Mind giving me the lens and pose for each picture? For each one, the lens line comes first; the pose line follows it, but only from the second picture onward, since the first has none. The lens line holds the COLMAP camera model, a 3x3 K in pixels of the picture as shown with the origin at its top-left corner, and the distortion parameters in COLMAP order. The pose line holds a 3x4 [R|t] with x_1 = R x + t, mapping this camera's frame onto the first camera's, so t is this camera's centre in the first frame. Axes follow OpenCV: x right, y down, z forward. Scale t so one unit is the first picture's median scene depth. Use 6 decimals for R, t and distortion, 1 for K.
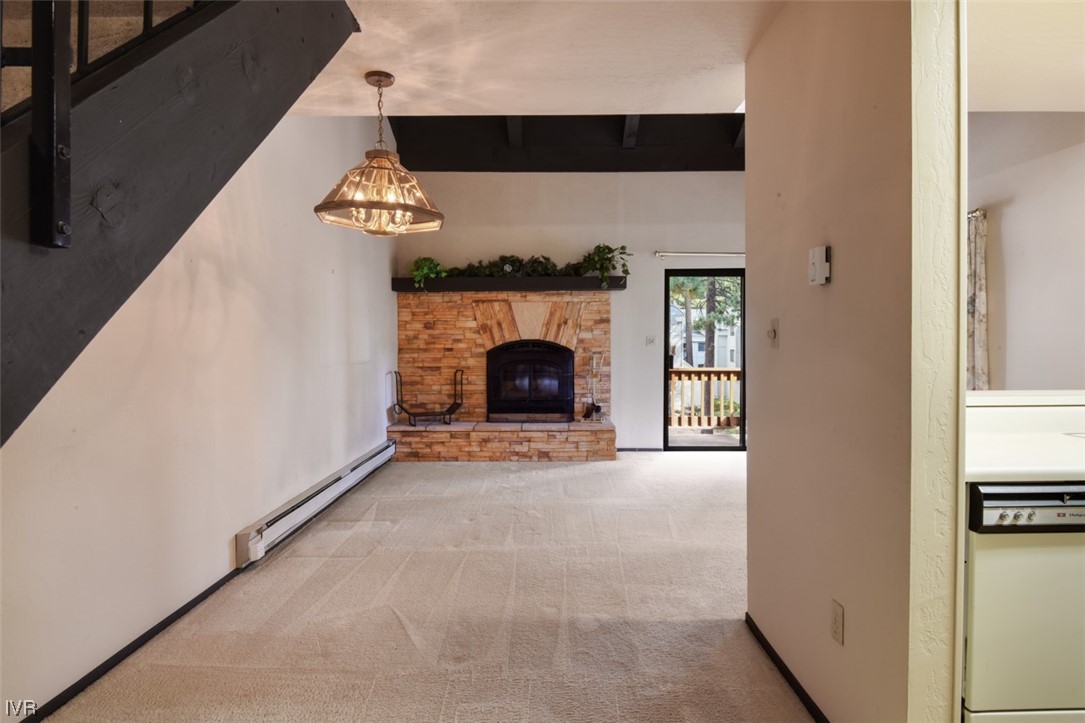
lens RADIAL K [[628.6, 0, 543.8], [0, 628.6, 360.4], [0, 0, 1]] dist [0.001464, -0.017542]
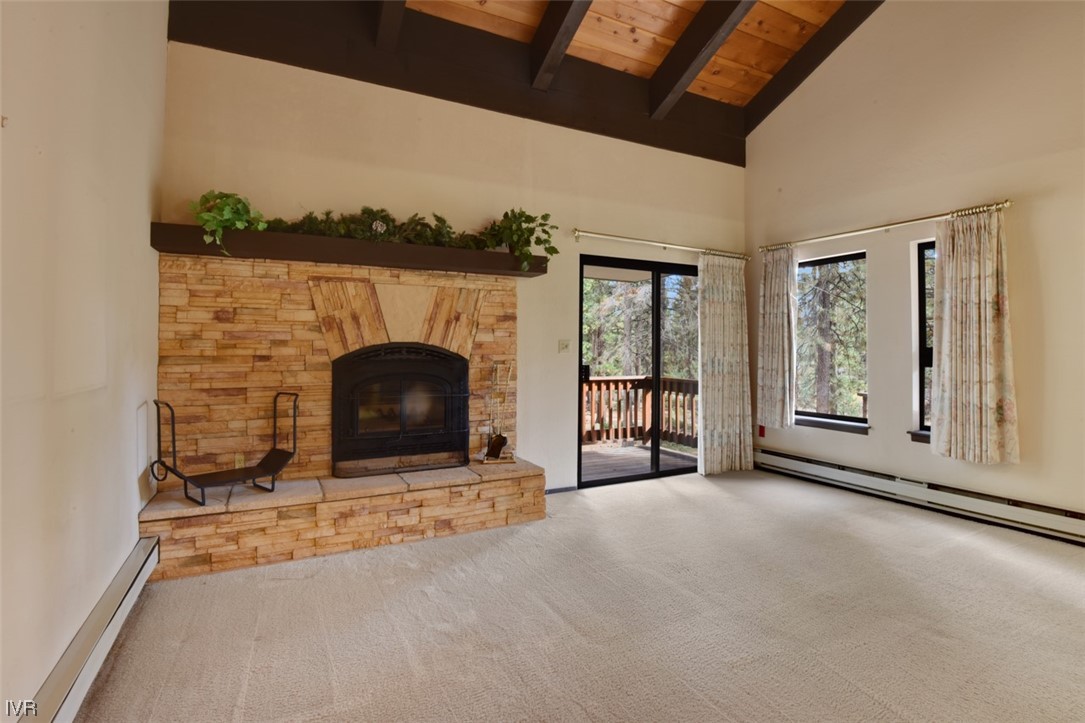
lens RADIAL K [[528.9, 0, 547.9], [0, 528.9, 345.0], [0, 0, 1]] dist [-0.000338, -0.026426]
pose [[0.883873, 0.009761, 0.467626, -0.148299], [0.006768, 0.999411, -0.033653, -0.011049], [-0.467679, 0.032910, 0.883286, 0.450136]]
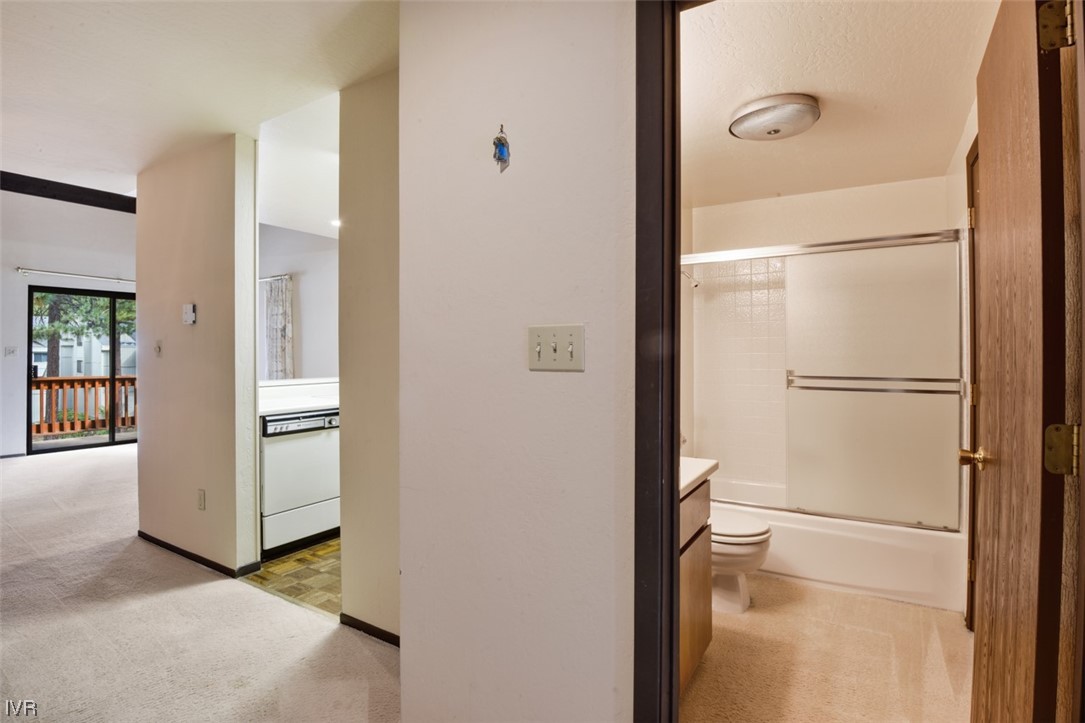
lens RADIAL K [[531.1, 0, 539.4], [0, 531.1, 353.4], [0, 0, 1]] dist [-0.014928, -0.013463]
pose [[0.524438, 0.005407, 0.851431, -0.099968], [0.019396, 0.999644, -0.018295, 0.004968], [-0.851228, 0.026109, 0.524147, -0.203236]]
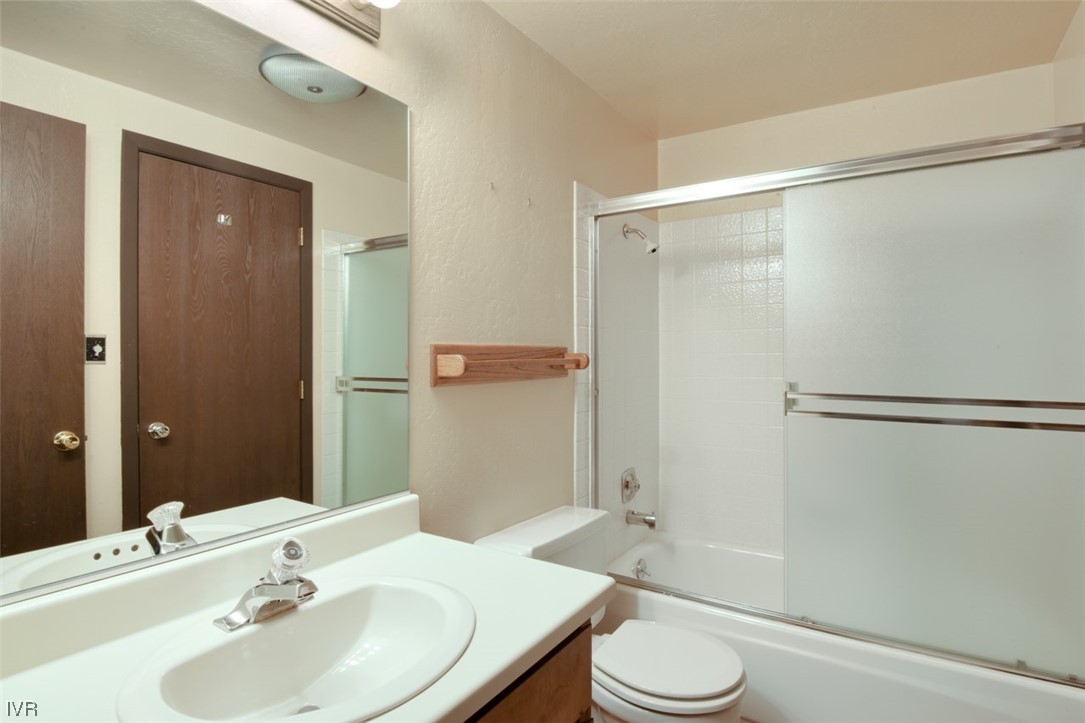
lens RADIAL K [[555.8, 0, 544.5], [0, 555.8, 356.1], [0, 0, 1]] dist [-0.001787, -0.017084]
pose [[0.544492, 0.004071, 0.838756, 0.077071], [0.016113, 0.999753, -0.015312, 0.004083], [-0.838611, 0.021852, 0.544292, -0.197202]]
